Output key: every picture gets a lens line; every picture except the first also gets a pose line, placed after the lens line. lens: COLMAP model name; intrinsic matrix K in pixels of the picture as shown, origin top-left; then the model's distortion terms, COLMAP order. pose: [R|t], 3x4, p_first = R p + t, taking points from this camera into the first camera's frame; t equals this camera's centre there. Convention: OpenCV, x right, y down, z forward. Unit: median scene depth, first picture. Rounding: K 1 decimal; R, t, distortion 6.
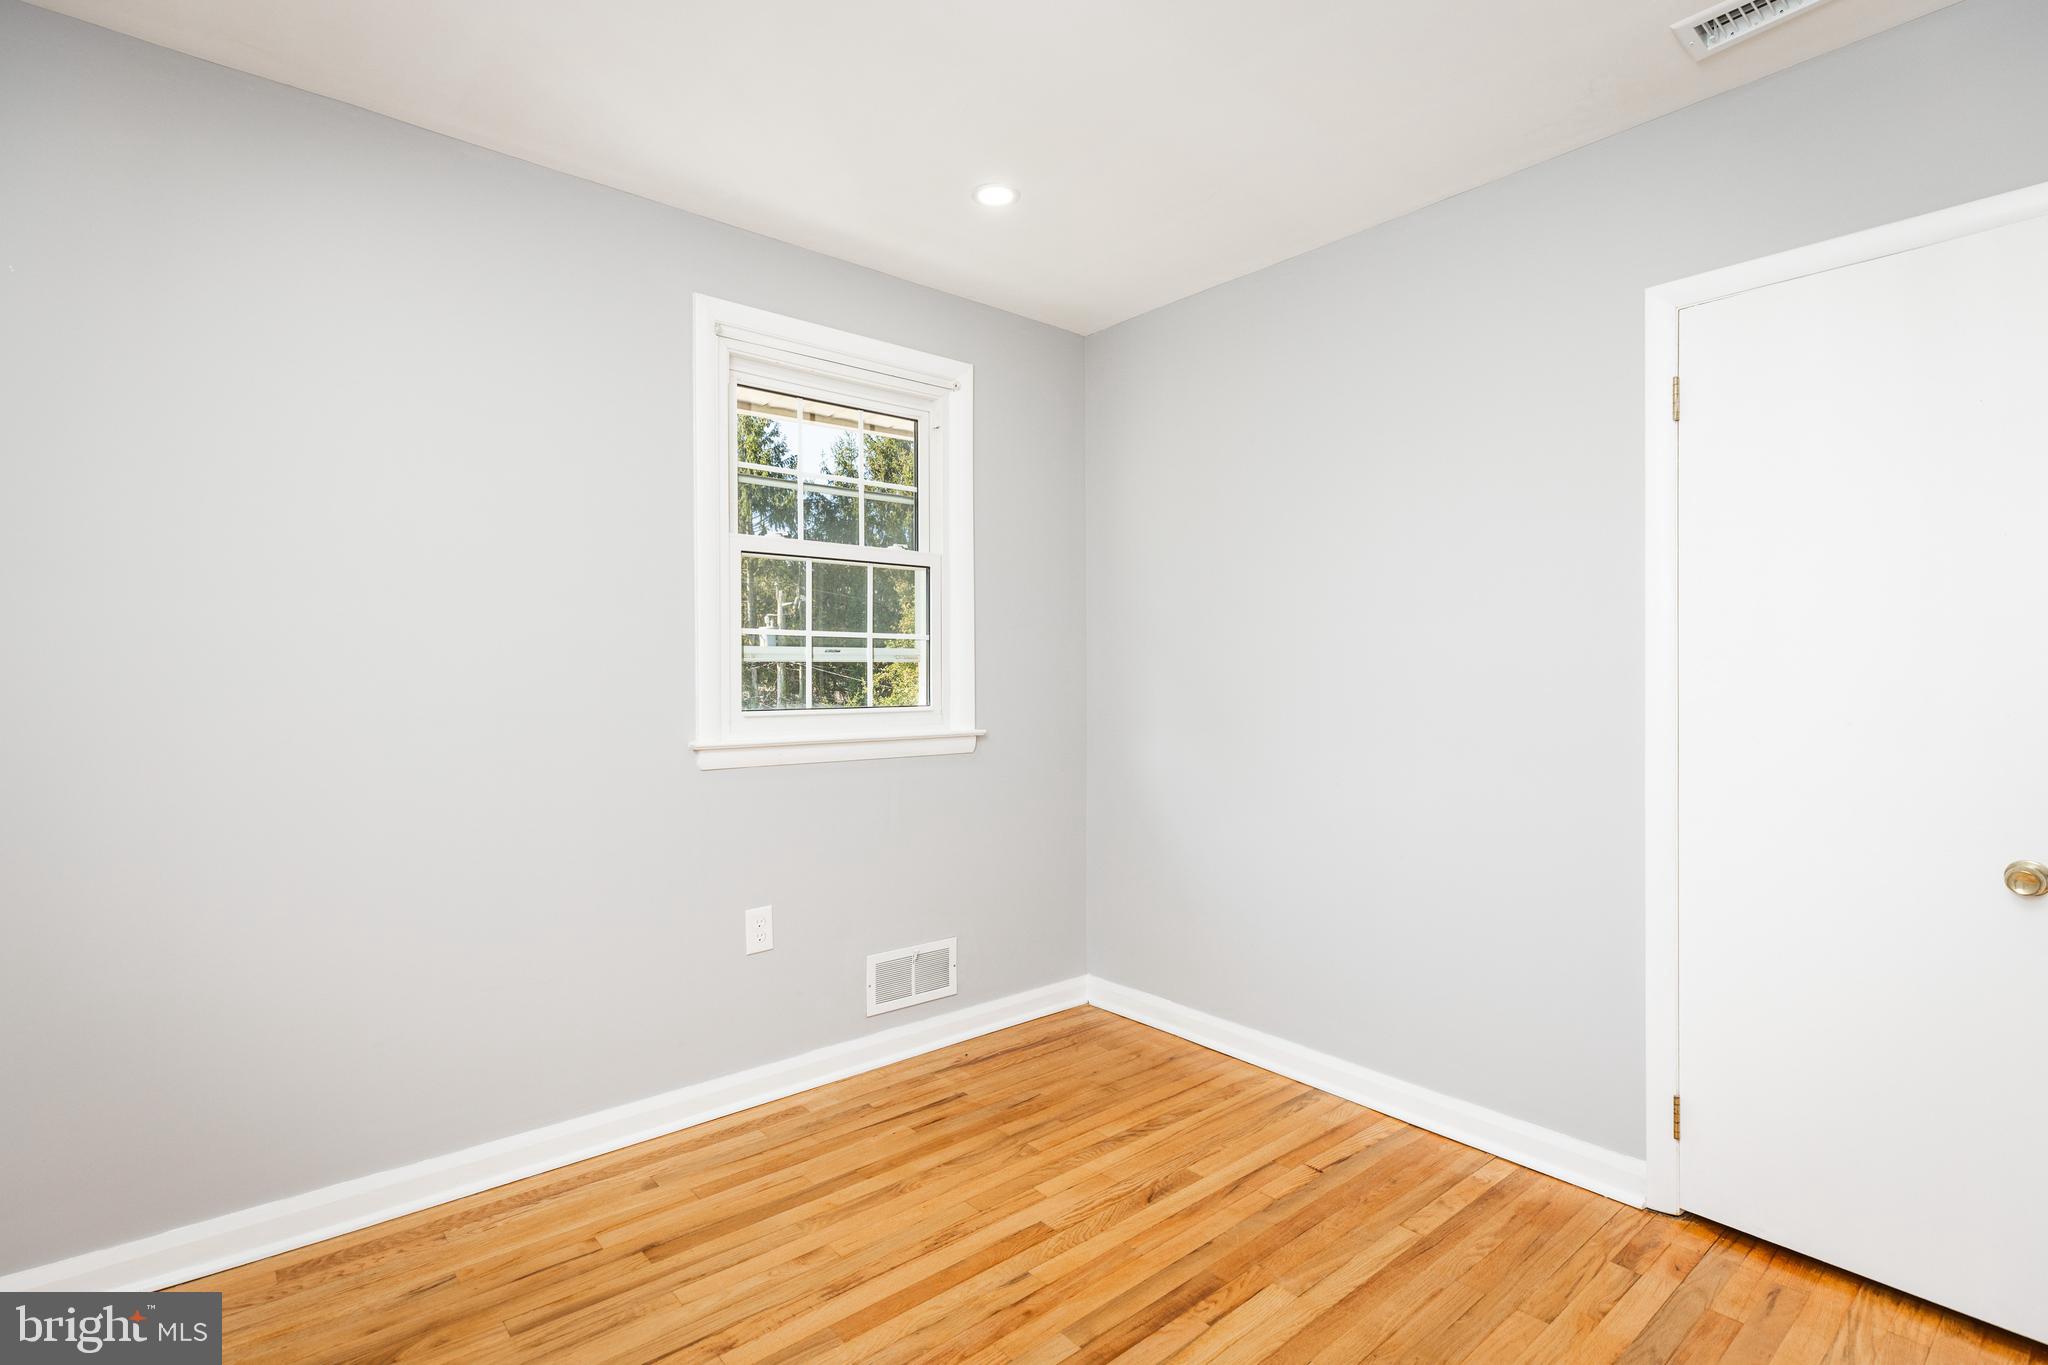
lens RADIAL K [[981.5, 0, 1023.6], [0, 981.5, 671.6], [0, 0, 1]] dist [0.005650, 0.001210]
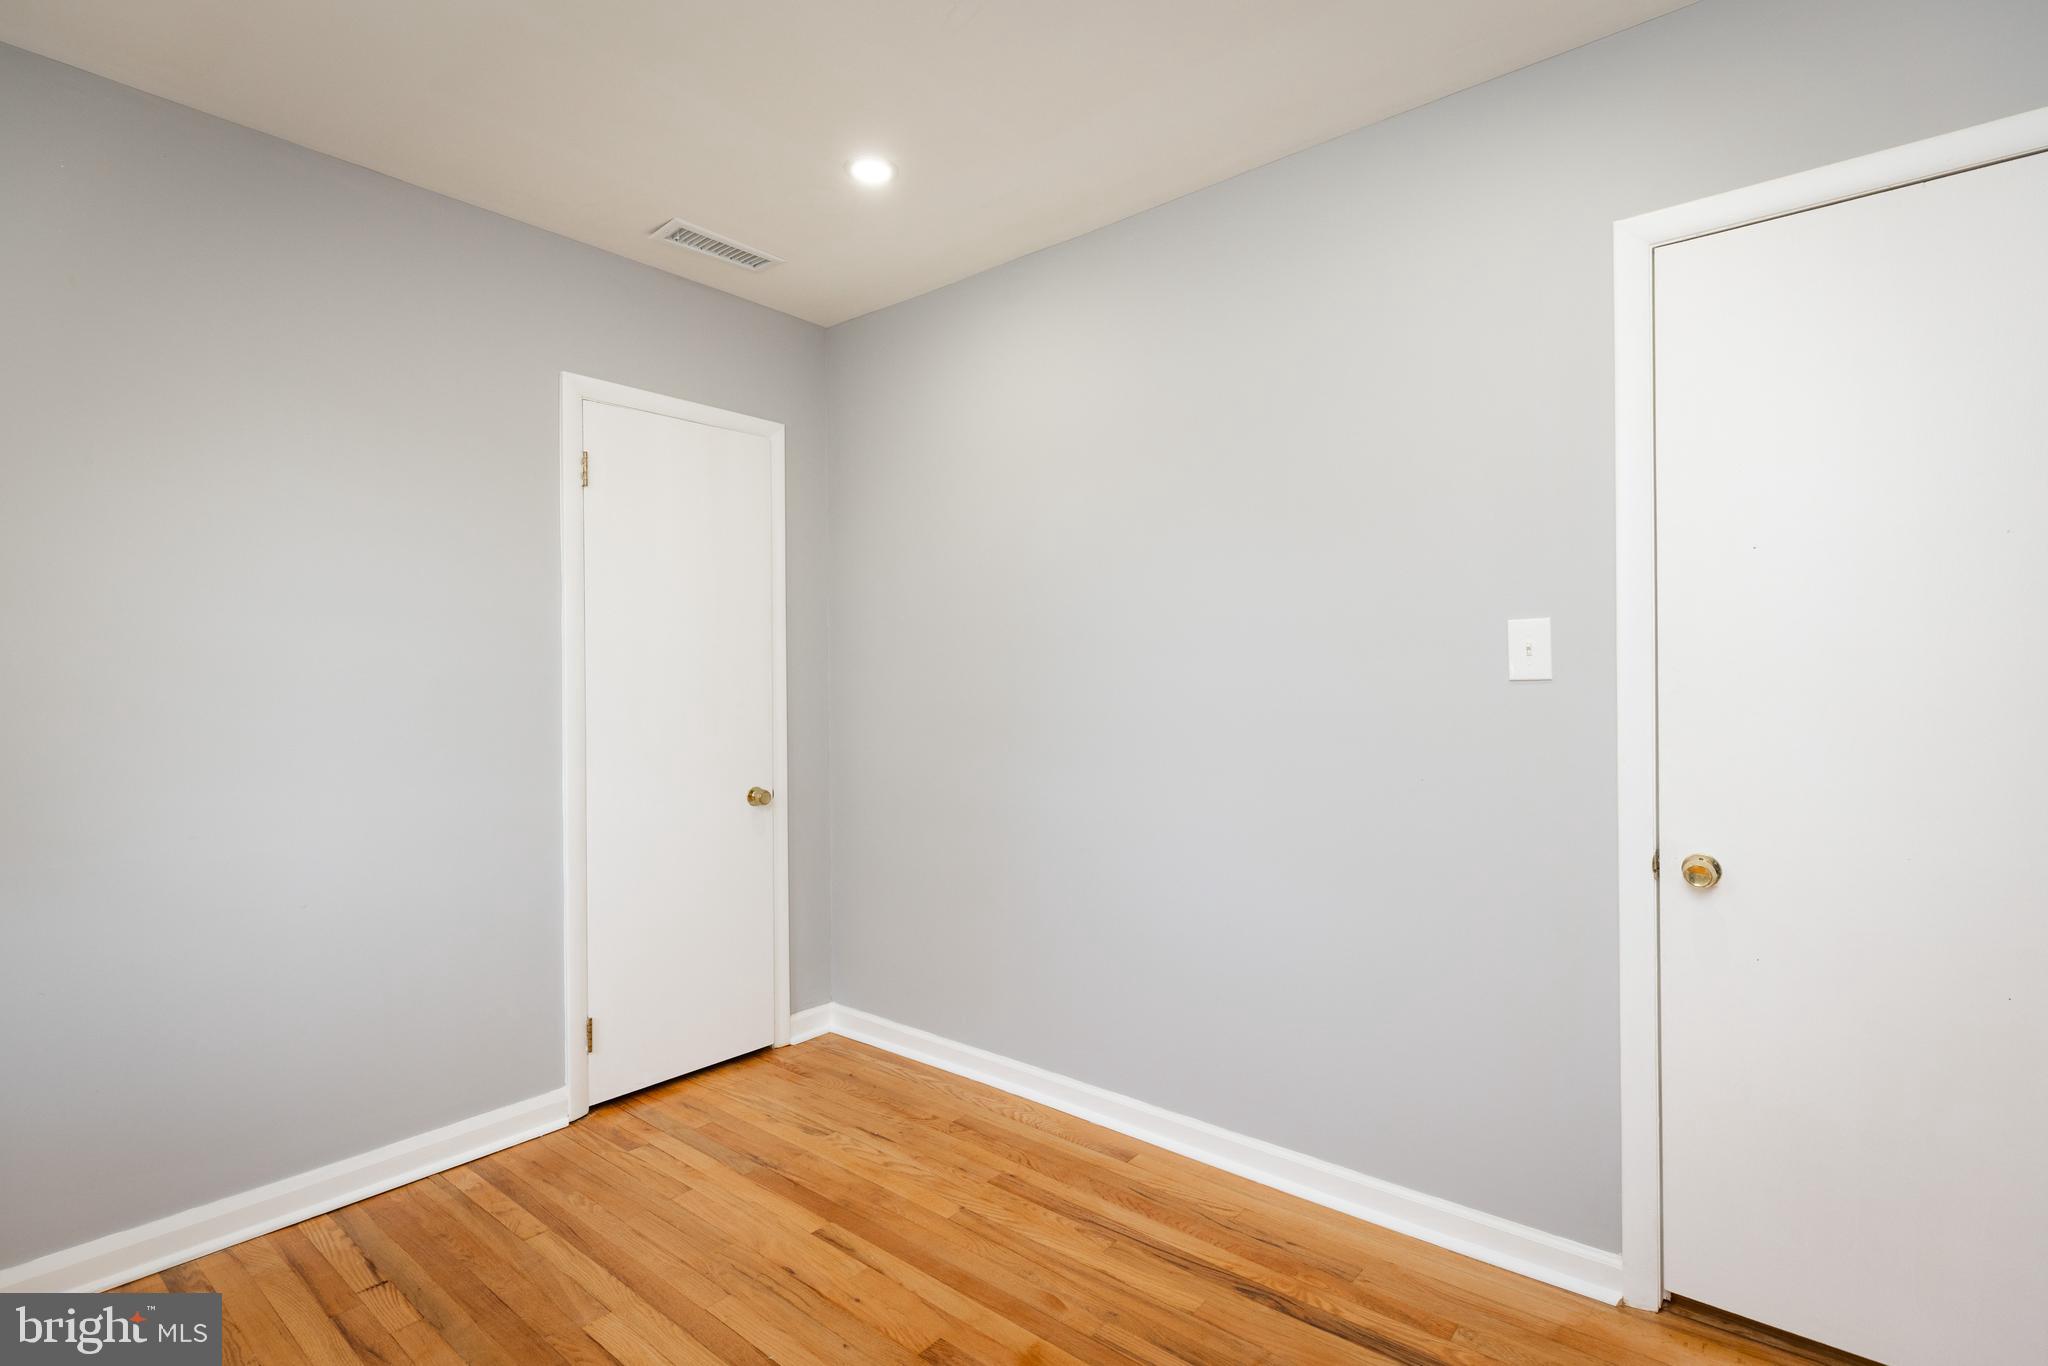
lens RADIAL K [[981.5, 0, 1023.5], [0, 981.5, 684.7], [0, 0, 1]] dist [0.005650, 0.001210]
pose [[-0.168229, -0.006090, 0.985729, -0.668047], [0.006776, 0.999950, 0.007335, -0.006242], [-0.985725, 0.007913, -0.168179, 0.645684]]
